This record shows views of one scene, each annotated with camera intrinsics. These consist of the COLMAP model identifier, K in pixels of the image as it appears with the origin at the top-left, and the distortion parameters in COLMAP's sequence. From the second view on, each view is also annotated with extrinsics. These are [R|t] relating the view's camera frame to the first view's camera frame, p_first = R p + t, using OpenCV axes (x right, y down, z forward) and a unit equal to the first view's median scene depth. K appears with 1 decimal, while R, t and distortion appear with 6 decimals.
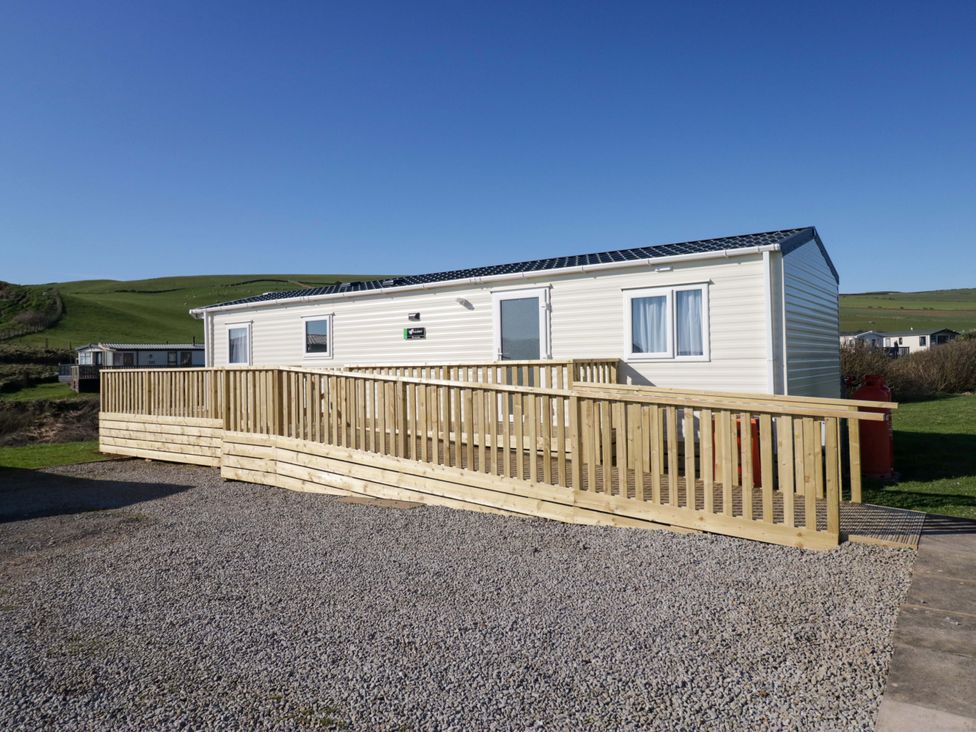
lens RADIAL K [[679.9, 0, 490.8], [0, 679.9, 353.6], [0, 0, 1]] dist [0.000763, -0.000161]
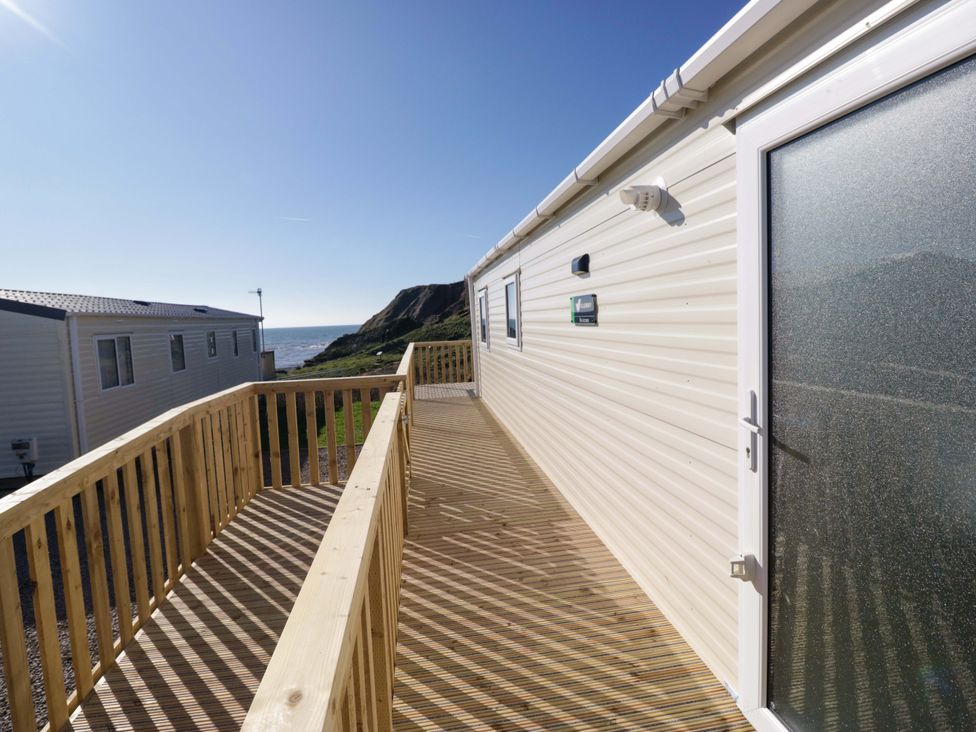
lens RADIAL K [[517.9, 0, 493.5], [0, 517.9, 359.1], [0, 0, 1]] dist [0.000993, -0.000540]
pose [[0.702919, 0.043460, -0.709941, 0.068445], [0.042531, 0.993777, 0.102945, -0.038594], [0.709997, -0.102556, 0.696697, 0.850019]]
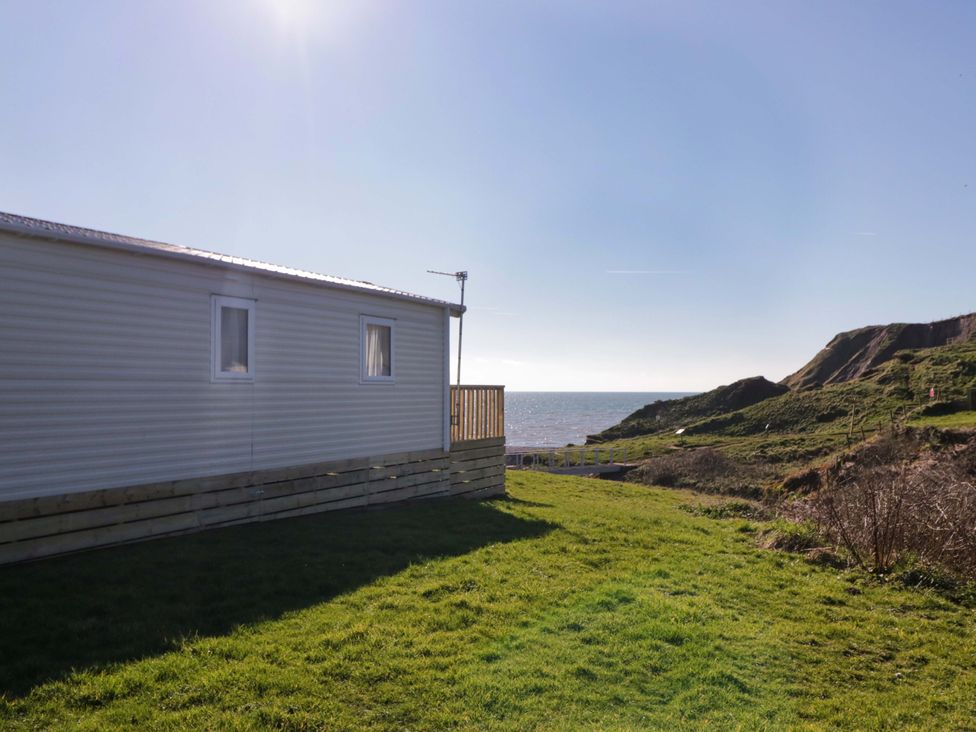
lens RADIAL K [[877.7, 0, 488.0], [0, 877.7, 366.0], [0, 0, 1]] dist [-0.001895, 0.001938]
pose [[0.174733, -0.010568, -0.984559, 1.019022], [0.011650, 0.999895, -0.008665, 0.015980], [0.984547, -0.009956, 0.174838, 1.603218]]
